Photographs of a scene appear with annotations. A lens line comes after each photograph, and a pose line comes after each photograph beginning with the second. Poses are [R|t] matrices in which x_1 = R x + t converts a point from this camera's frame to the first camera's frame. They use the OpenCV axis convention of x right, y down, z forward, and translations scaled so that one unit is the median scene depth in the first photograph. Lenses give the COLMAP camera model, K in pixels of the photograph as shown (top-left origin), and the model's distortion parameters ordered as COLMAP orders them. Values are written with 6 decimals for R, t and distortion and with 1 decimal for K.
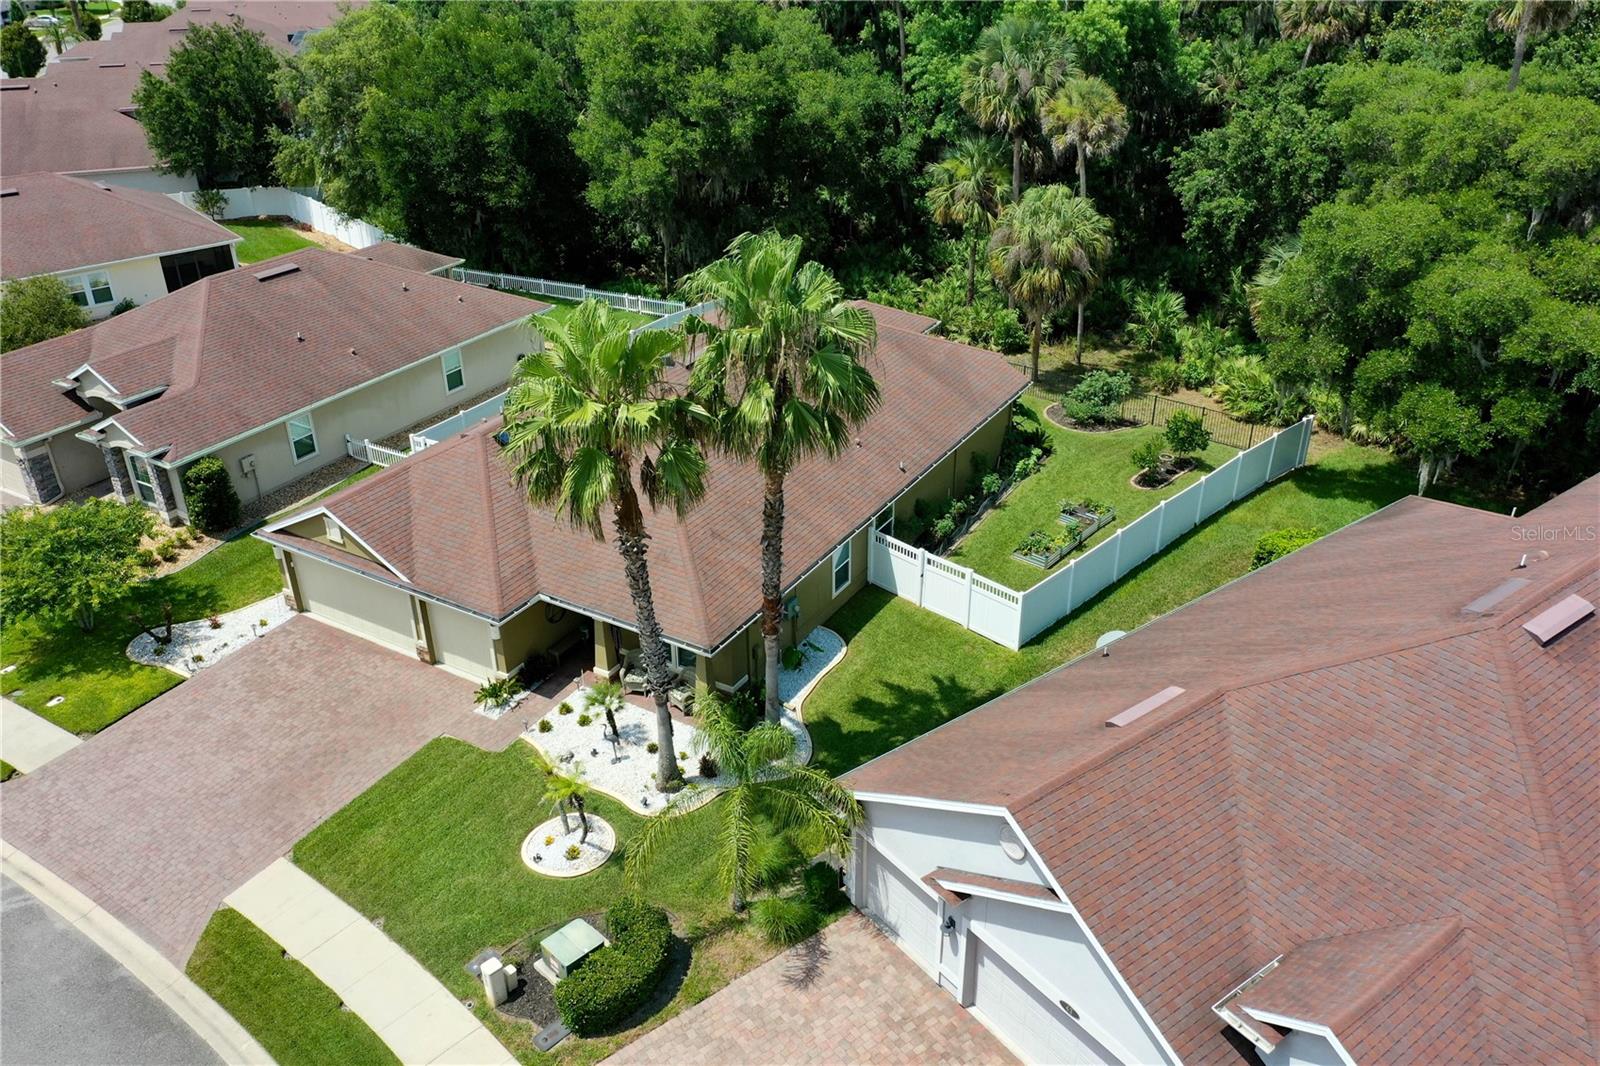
lens RADIAL K [[1258.8, 0, 790.9], [0, 1258.8, 534.8], [0, 0, 1]] dist [0.007075, -0.004647]
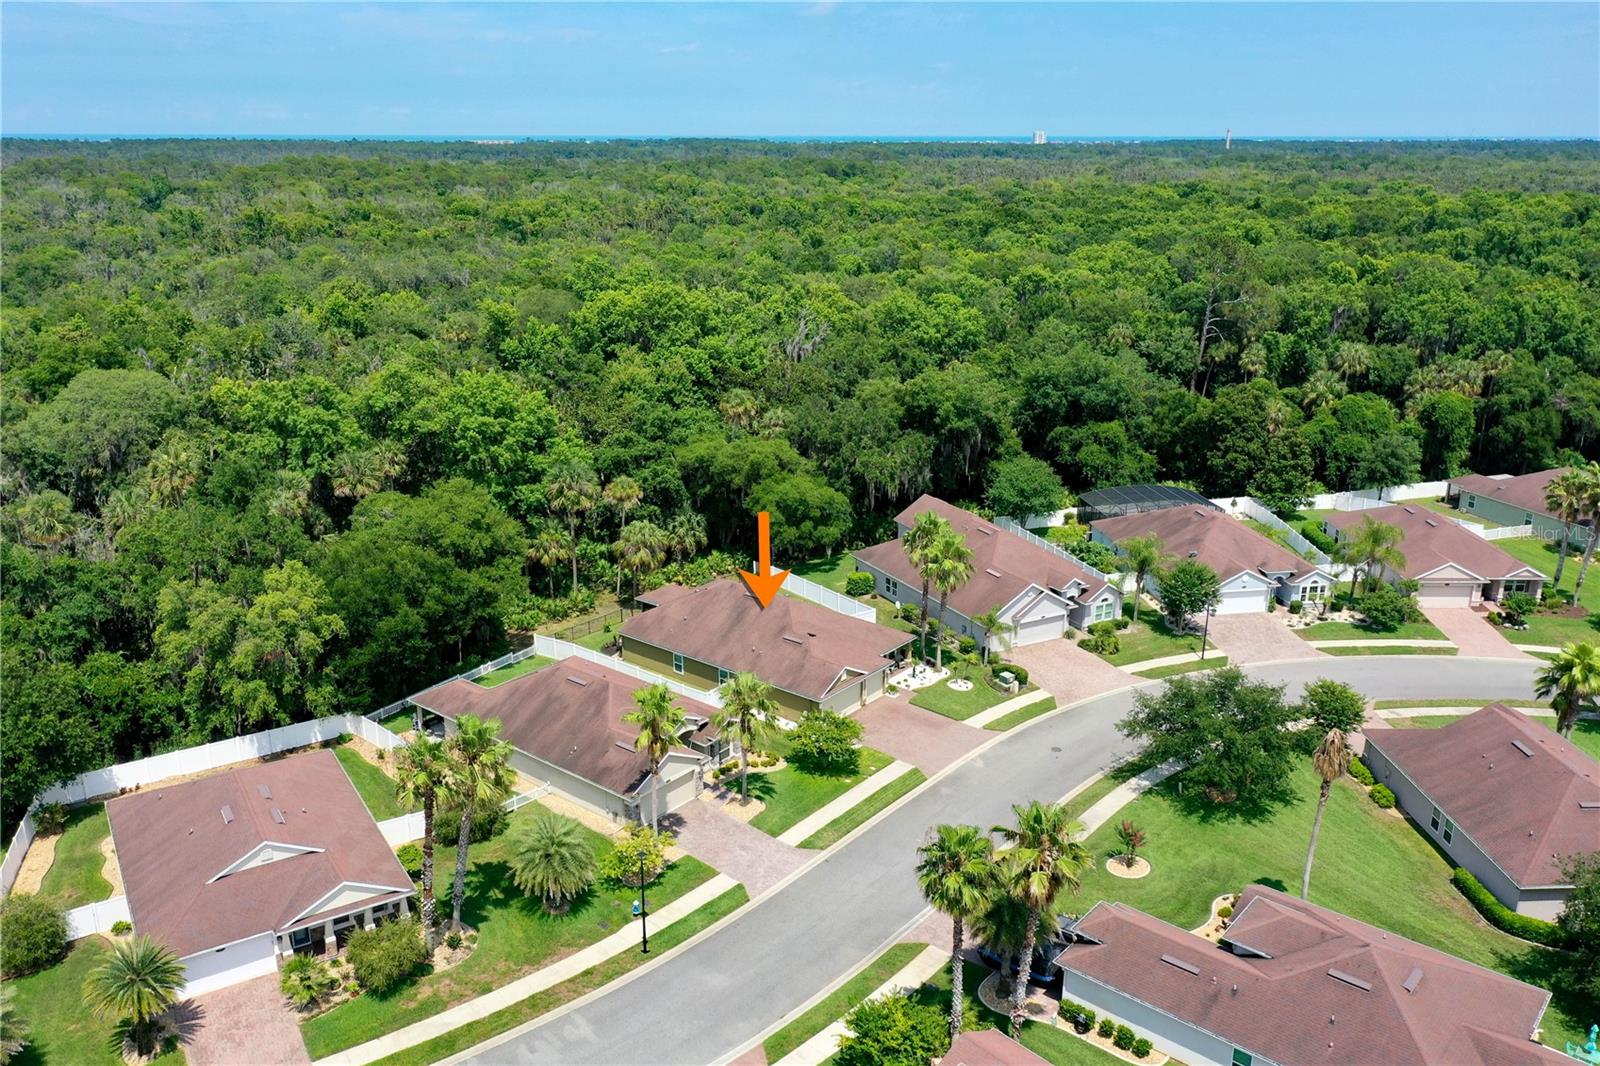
lens RADIAL K [[1258.8, 0, 790.9], [0, 1258.8, 534.8], [0, 0, 1]] dist [0.007075, -0.004647]
pose [[0.136254, -0.282889, 0.949425, -2.309859], [0.468530, 0.862810, 0.189842, -0.671883], [-0.872877, 0.418967, 0.250104, 0.234488]]
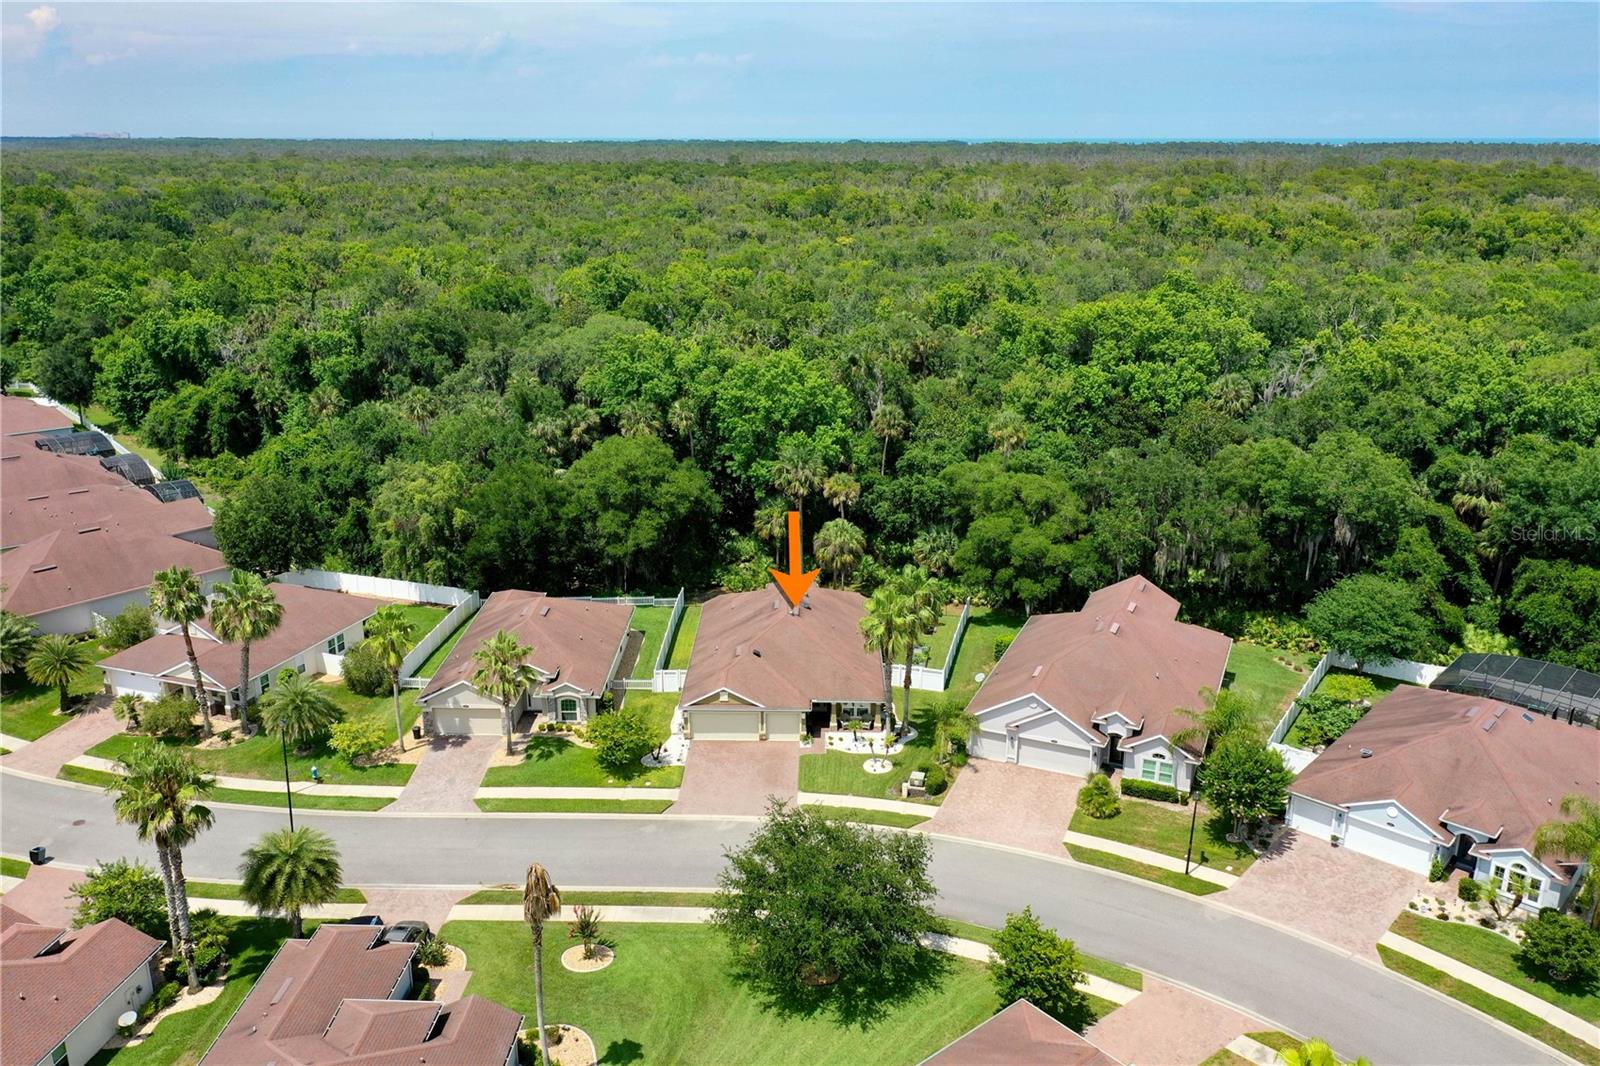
lens RADIAL K [[1258.8, 0, 790.9], [0, 1258.8, 534.8], [0, 0, 1]] dist [0.007075, -0.004647]
pose [[0.862926, -0.136716, 0.486484, -1.178734], [0.227159, 0.964902, -0.131770, 0.038819], [-0.451394, 0.224217, 0.863696, -1.117204]]
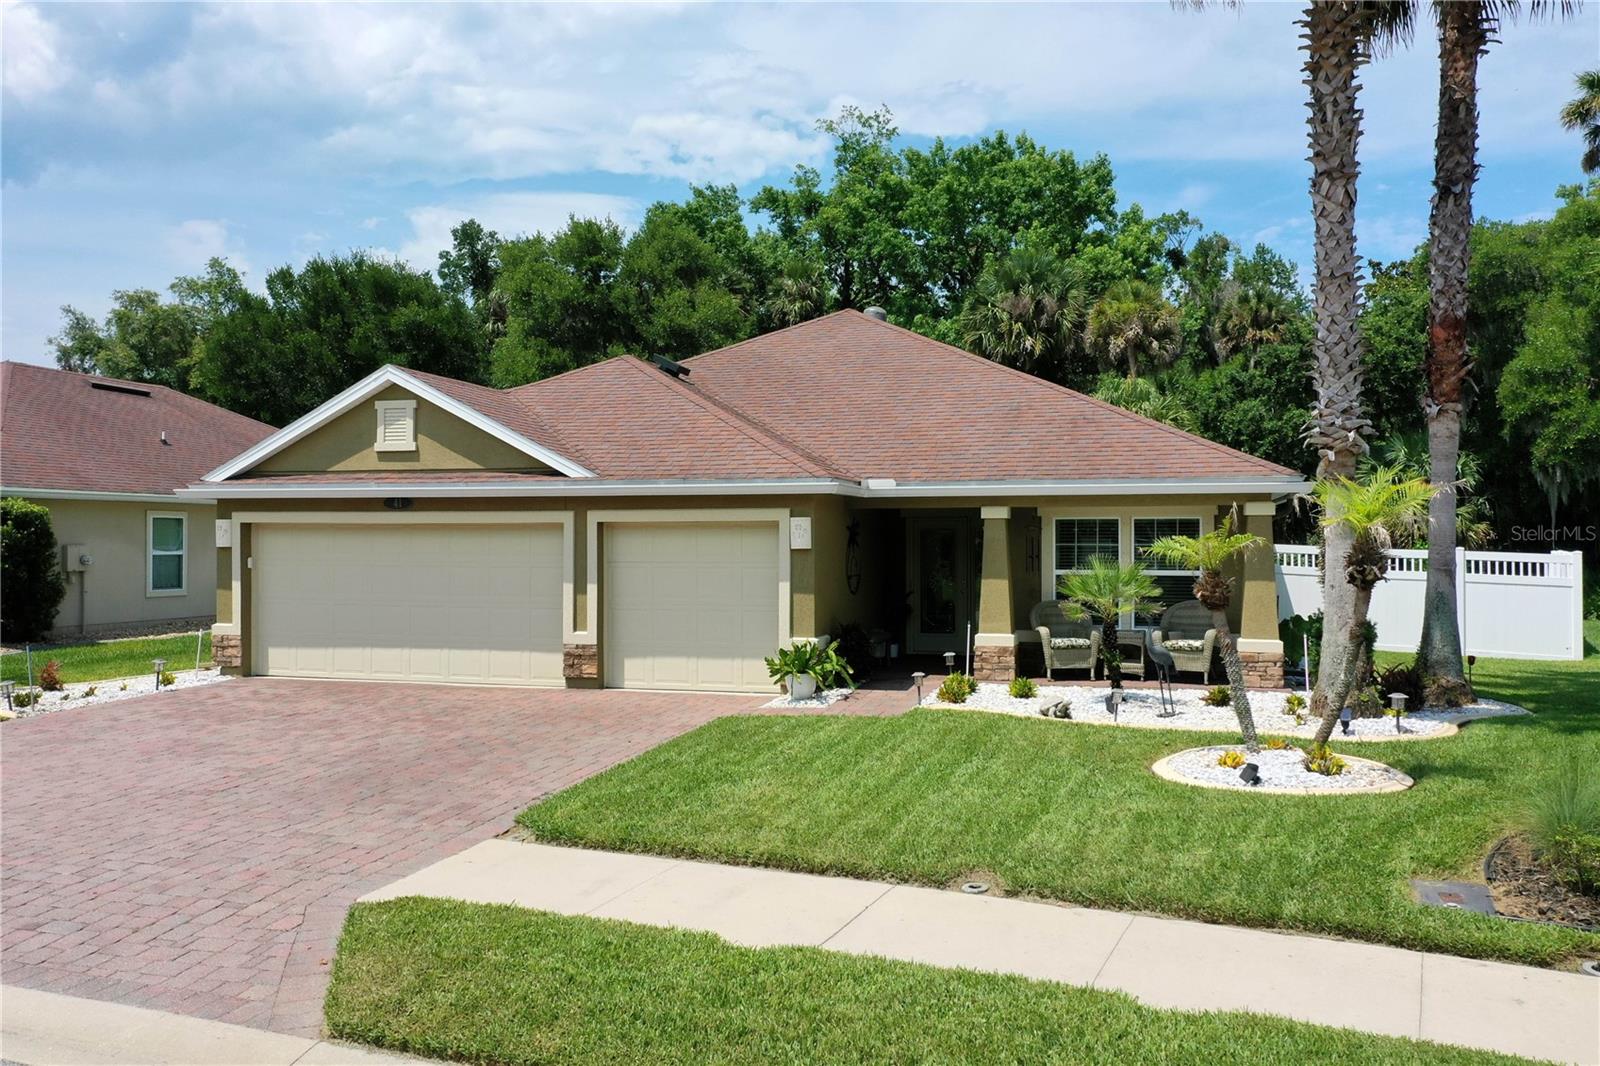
lens RADIAL K [[1279.4, 0, 790.6], [0, 1279.4, 536.3], [0, 0, 1]] dist [0.007104, -0.002527]
pose [[0.964542, 0.018585, 0.263276, -0.277578], [0.111040, 0.876366, -0.468672, 0.230858], [-0.239436, 0.481287, 0.843228, 0.450223]]
